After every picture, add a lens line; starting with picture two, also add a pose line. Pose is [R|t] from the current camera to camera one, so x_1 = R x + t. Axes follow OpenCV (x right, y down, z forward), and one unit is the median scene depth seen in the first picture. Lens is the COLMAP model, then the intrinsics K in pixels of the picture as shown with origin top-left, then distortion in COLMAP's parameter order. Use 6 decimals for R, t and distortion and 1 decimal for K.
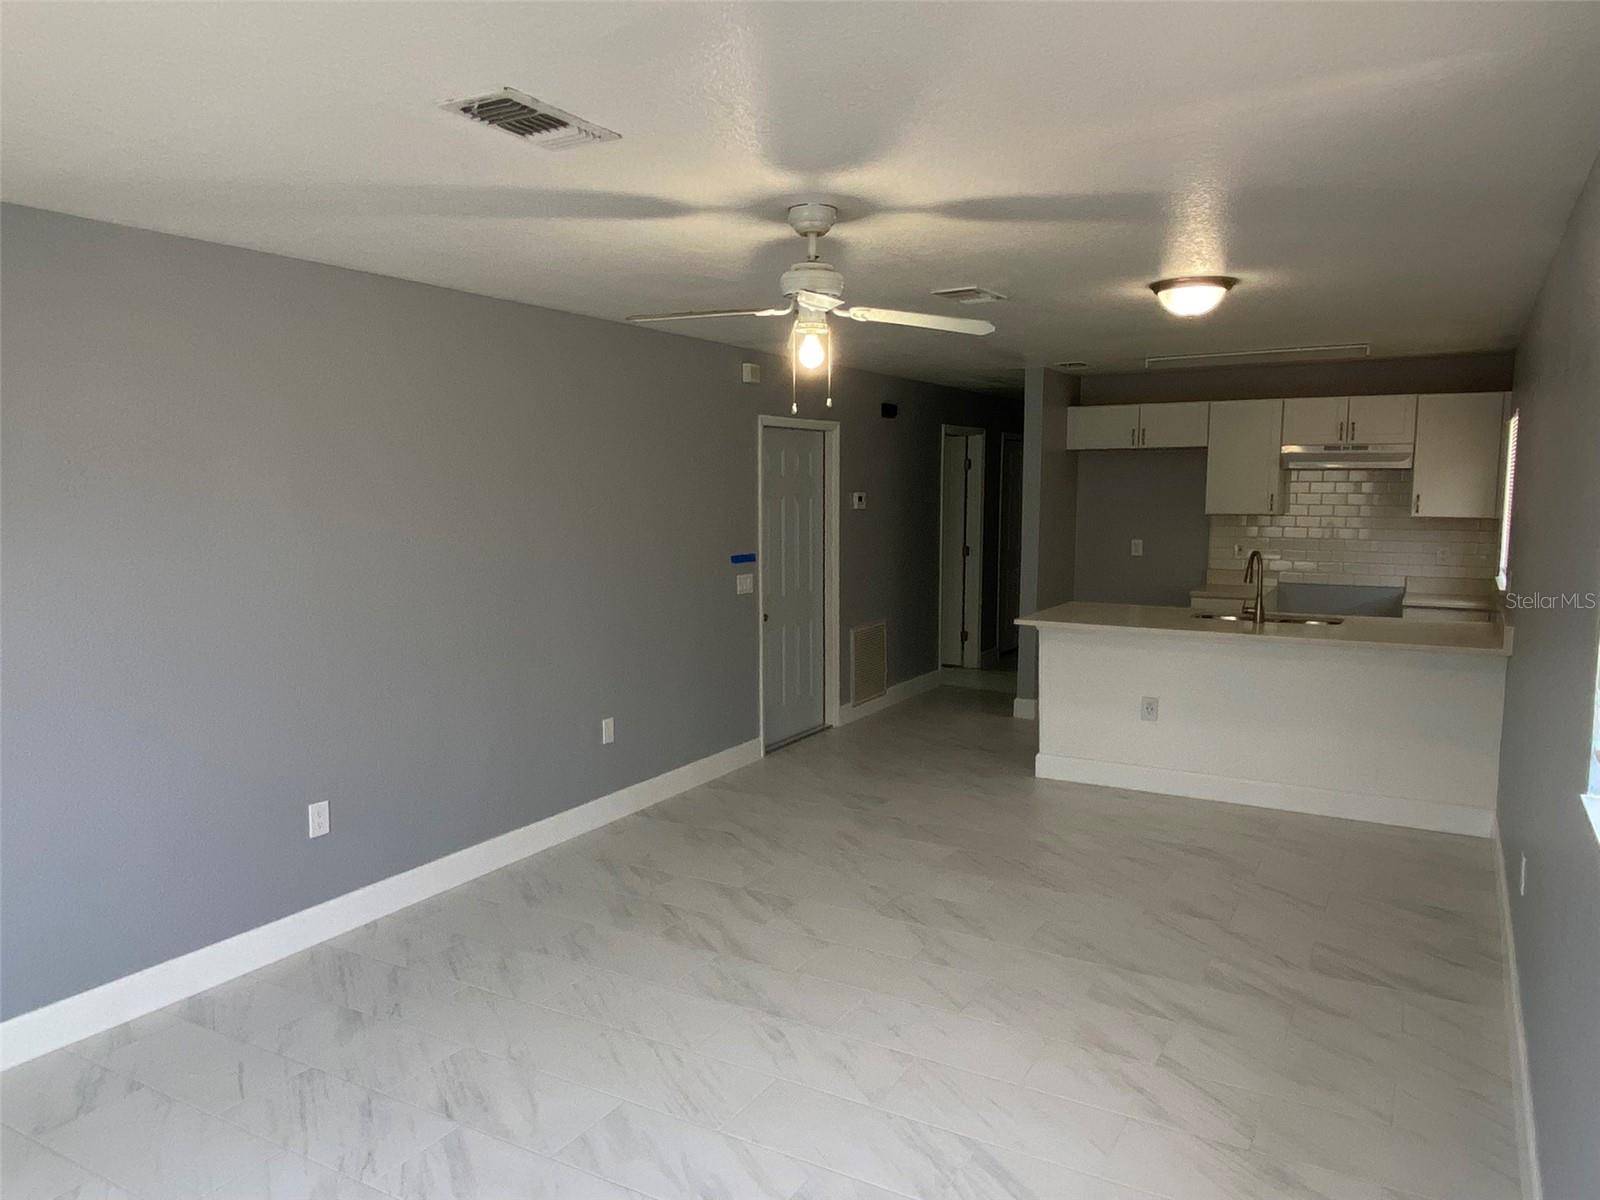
lens RADIAL K [[1103.8, 0, 786.6], [0, 1103.8, 606.1], [0, 0, 1]] dist [0.021824, -0.004873]
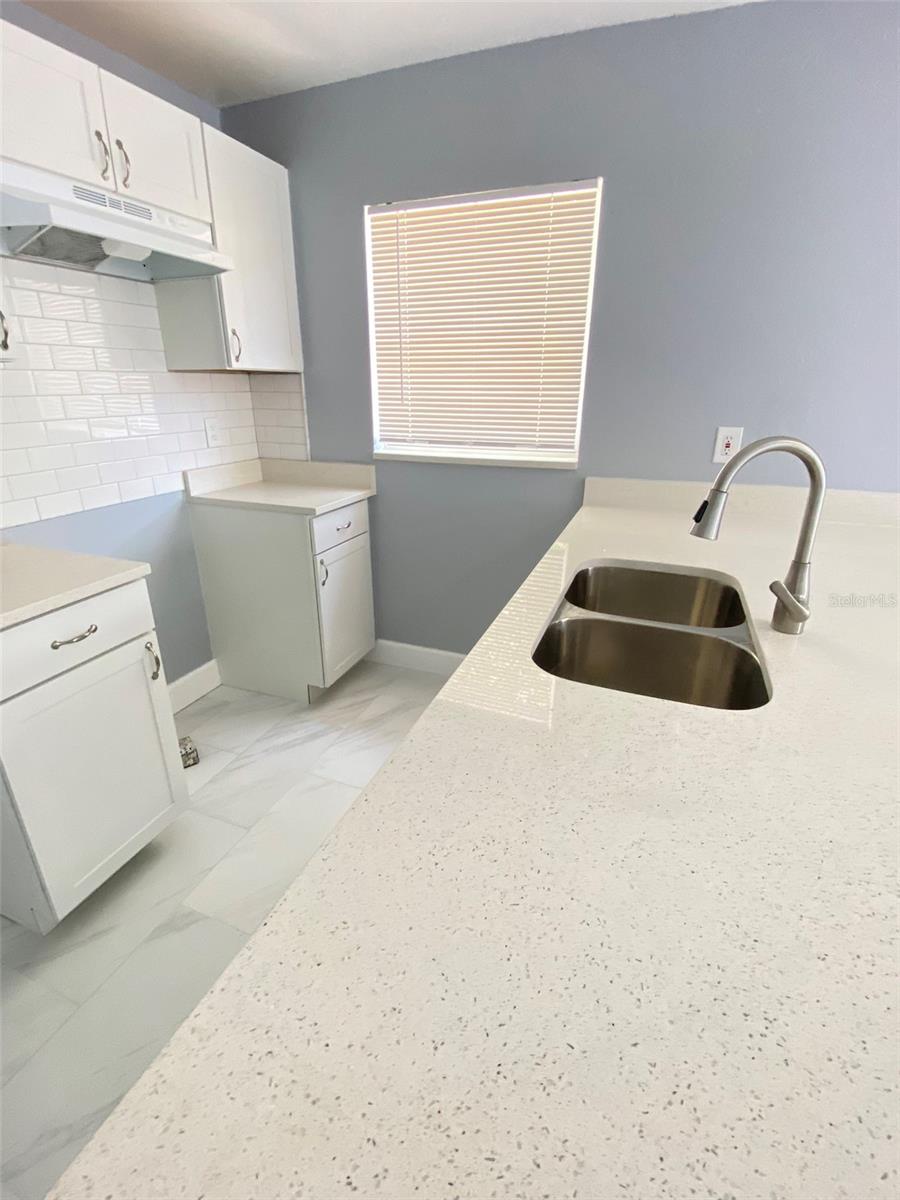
lens RADIAL K [[551.4, 0, 440.4], [0, 551.4, 606.6], [0, 0, 1]] dist [0.011314, -0.010589]
pose [[-0.144013, -0.375822, 0.915433, 0.213183], [0.105661, 0.913948, 0.391834, -0.065420], [-0.983919, 0.153155, -0.091911, 0.893694]]
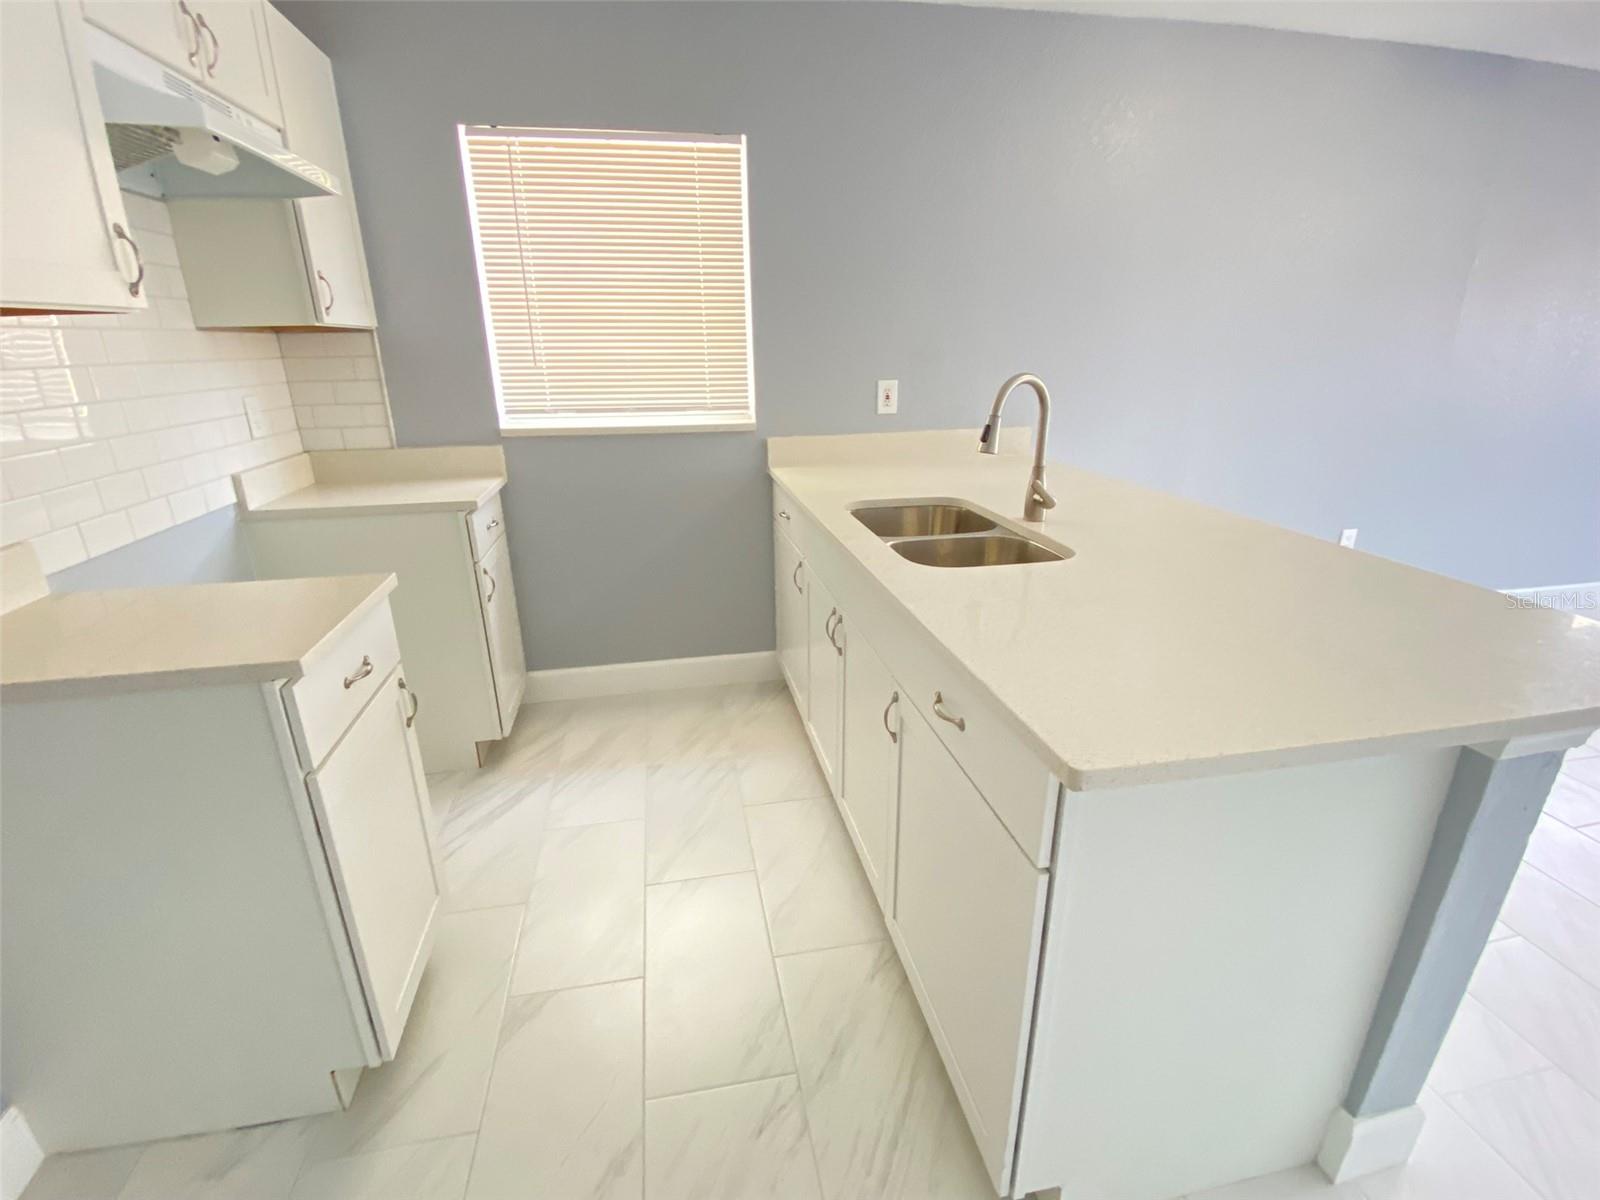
lens RADIAL K [[735.1, 0, 802.6], [0, 735.1, 613.8], [0, 0, 1]] dist [0.011314, -0.010589]
pose [[-0.648843, -0.260148, 0.715071, 0.193366], [0.090704, 0.906599, 0.412130, -0.076379], [-0.755497, 0.332267, -0.564644, 1.011287]]
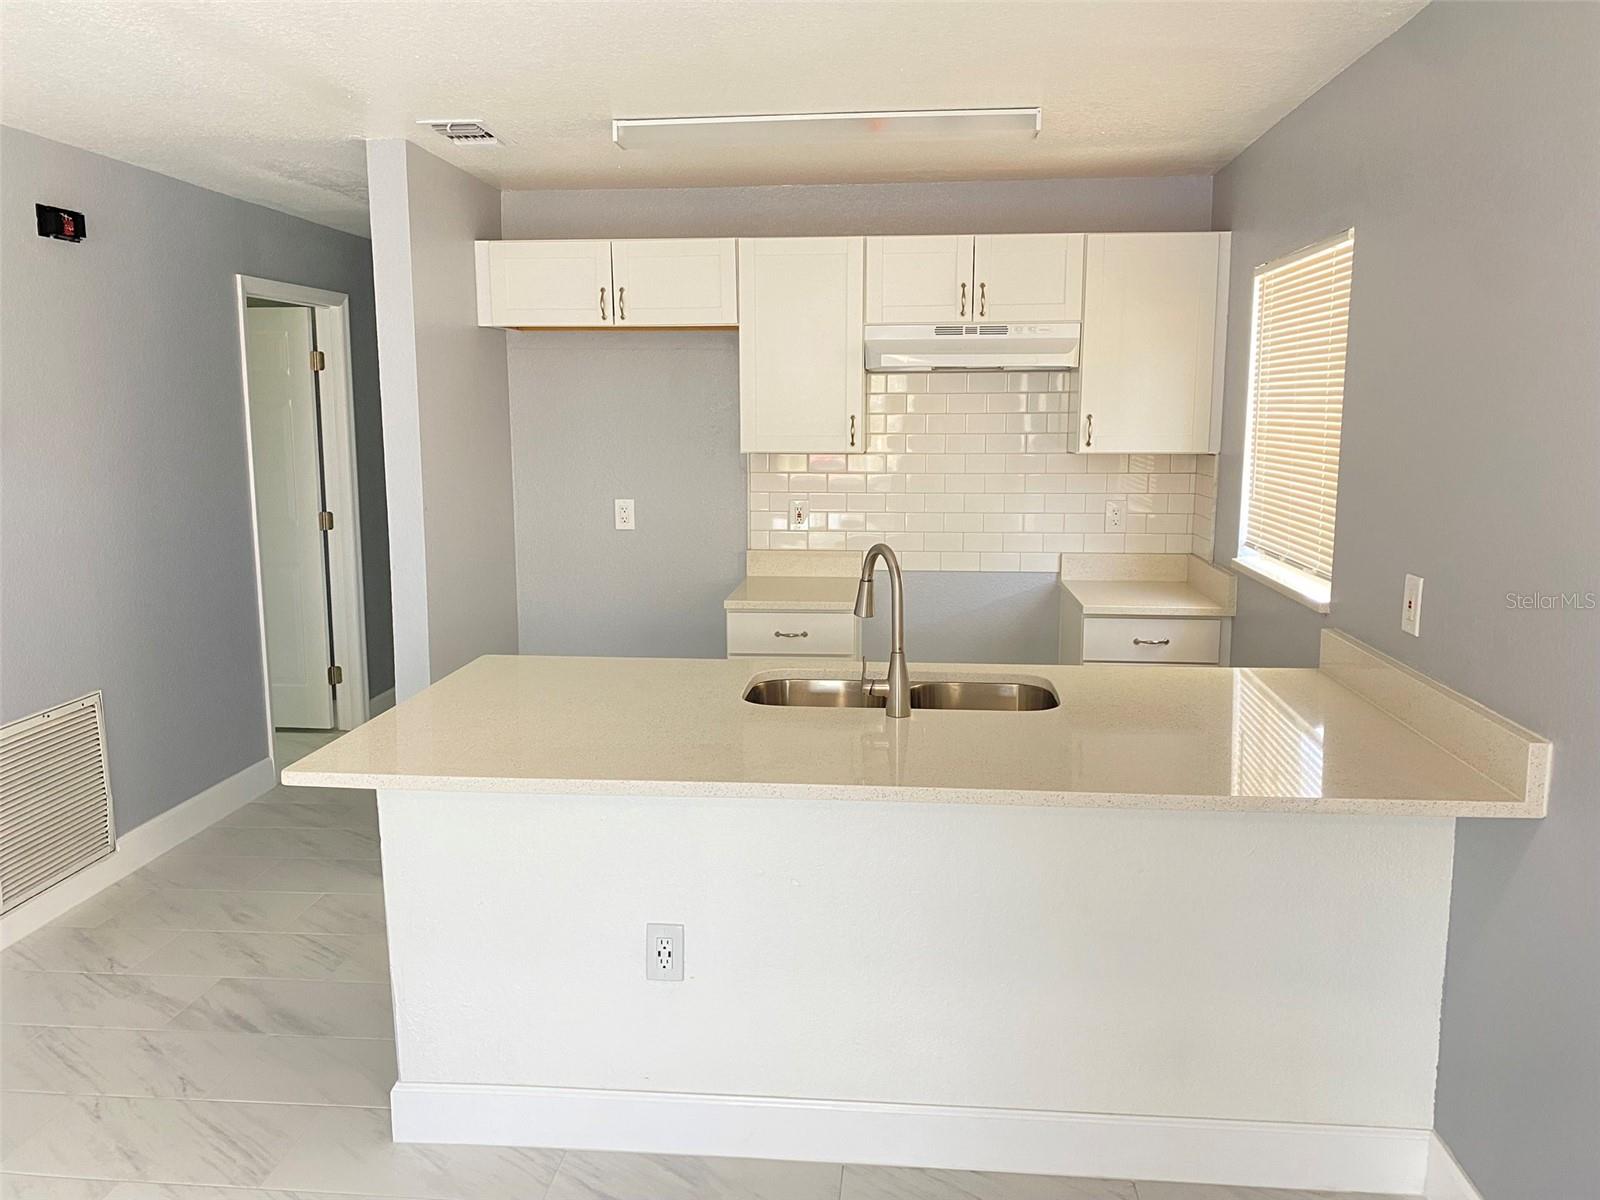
lens RADIAL K [[1256.6, 0, 794.0], [0, 1256.6, 601.9], [0, 0, 1]] dist [0.054680, -0.053525]
pose [[0.908199, -0.064851, 0.413483, 0.149262], [0.047597, 0.997517, 0.051909, -0.042722], [-0.415823, -0.027463, 0.909031, 0.447381]]
